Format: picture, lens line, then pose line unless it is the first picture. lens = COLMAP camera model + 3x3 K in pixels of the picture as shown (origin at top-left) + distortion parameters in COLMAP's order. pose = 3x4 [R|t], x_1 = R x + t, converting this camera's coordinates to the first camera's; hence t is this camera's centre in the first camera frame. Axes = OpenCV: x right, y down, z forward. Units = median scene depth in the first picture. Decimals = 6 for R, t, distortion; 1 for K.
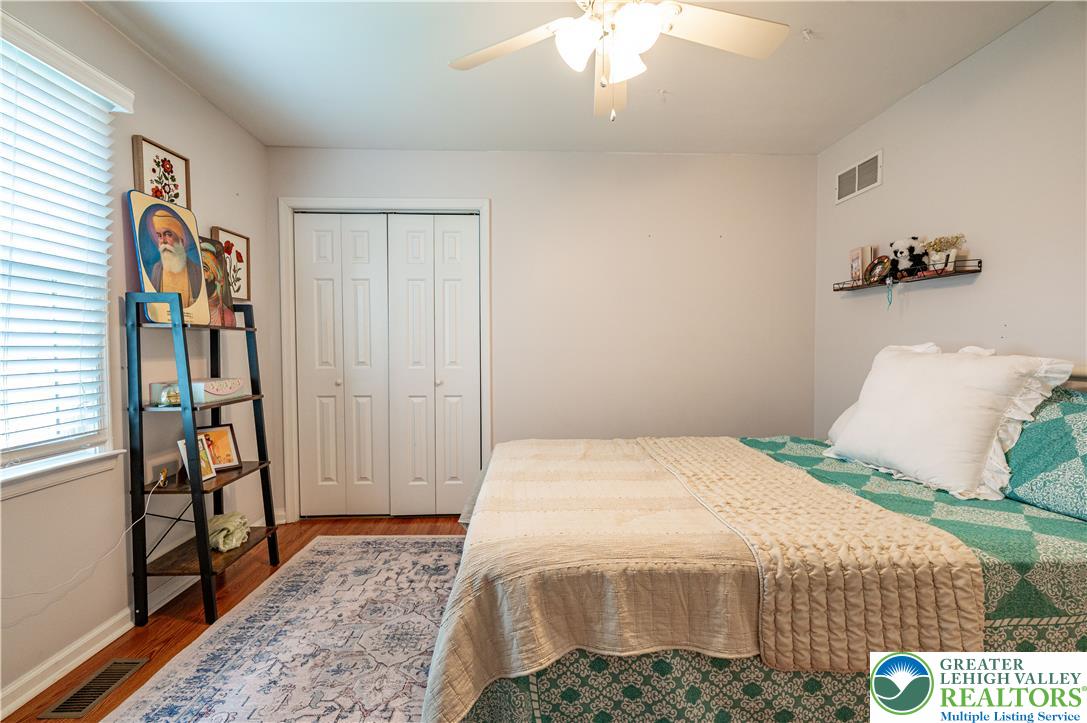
lens RADIAL K [[490.7, 0, 541.0], [0, 490.7, 356.0], [0, 0, 1]] dist [0.003272, 0.000085]
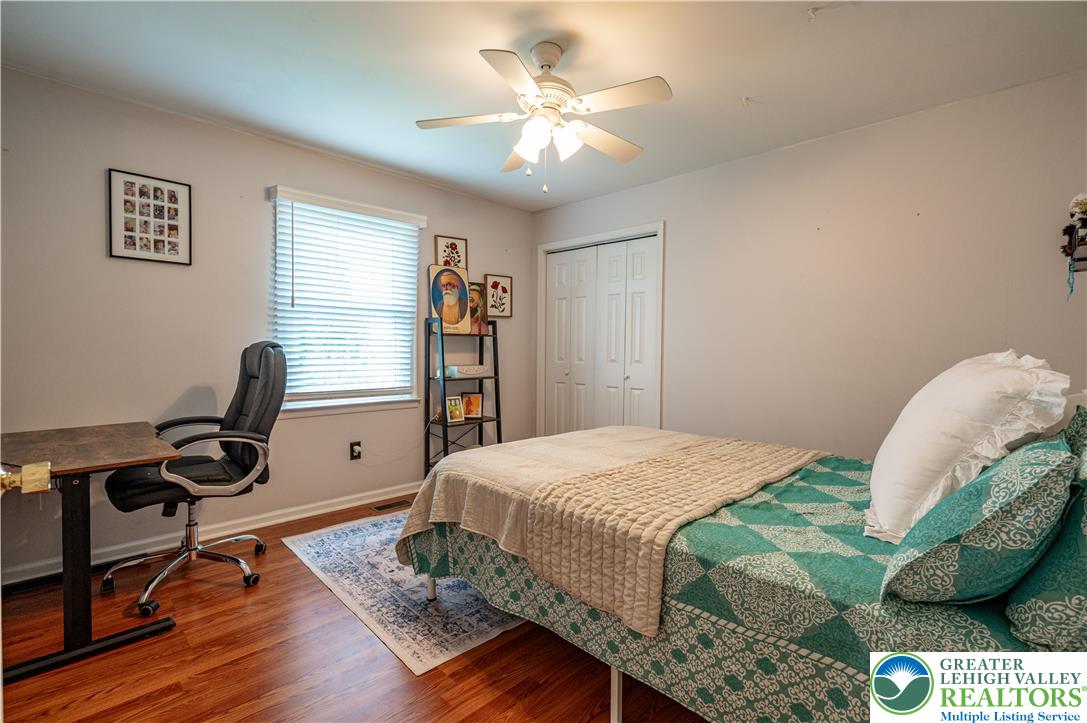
lens RADIAL K [[490.7, 0, 541.0], [0, 490.7, 356.0], [0, 0, 1]] dist [0.003272, 0.000085]
pose [[0.677226, 0.023339, -0.735405, 0.810532], [-0.024008, 0.999666, 0.009616, -0.007393], [0.735384, 0.011143, 0.677559, 0.015808]]
